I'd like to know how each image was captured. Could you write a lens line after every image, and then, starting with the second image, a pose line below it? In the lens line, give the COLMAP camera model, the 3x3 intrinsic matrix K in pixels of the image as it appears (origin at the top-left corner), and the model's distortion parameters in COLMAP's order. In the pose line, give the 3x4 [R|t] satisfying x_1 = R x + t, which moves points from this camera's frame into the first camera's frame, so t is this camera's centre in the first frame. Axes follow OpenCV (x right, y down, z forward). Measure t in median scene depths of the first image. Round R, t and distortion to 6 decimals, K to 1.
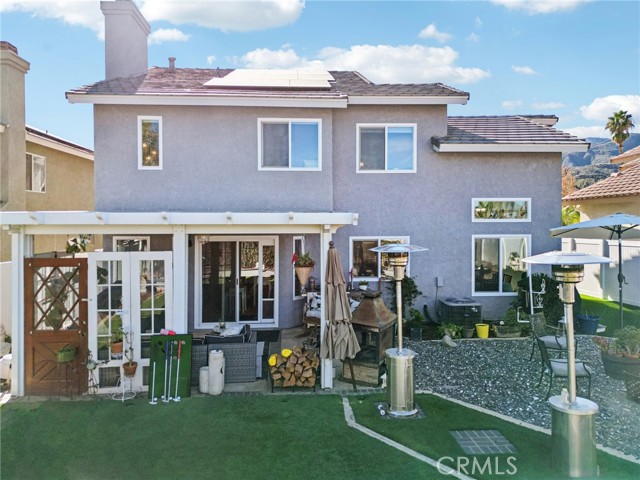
lens RADIAL K [[458.0, 0, 318.0], [0, 458.0, 217.0], [0, 0, 1]] dist [0.063090, -0.062586]
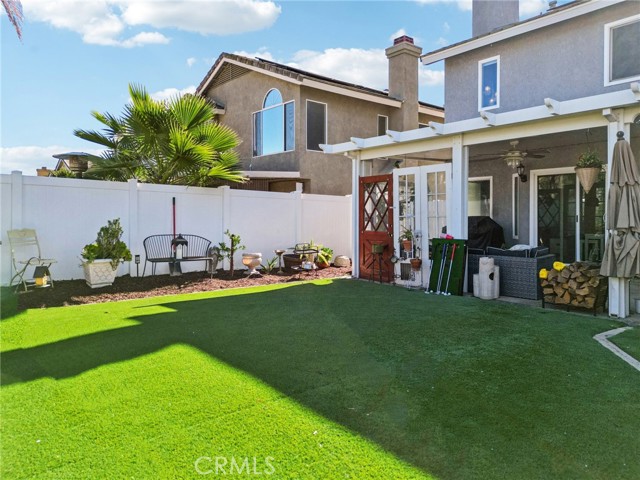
lens RADIAL K [[458.0, 0, 318.0], [0, 458.0, 217.0], [0, 0, 1]] dist [0.063090, -0.062586]
pose [[0.593390, 0.001634, -0.804913, 0.250995], [0.005873, 0.999963, 0.006360, 0.132157], [0.804893, -0.008501, 0.593358, 0.074980]]
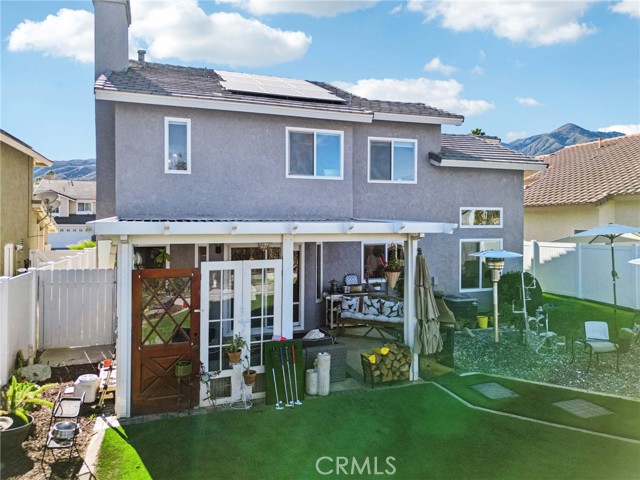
lens RADIAL K [[458.0, 0, 318.0], [0, 458.0, 217.0], [0, 0, 1]] dist [0.063090, -0.062586]
pose [[0.959827, 0.007649, 0.280489, -0.360423], [-0.007394, 0.999971, -0.001965, -0.012877], [-0.280496, -0.000187, 0.959855, -0.002998]]
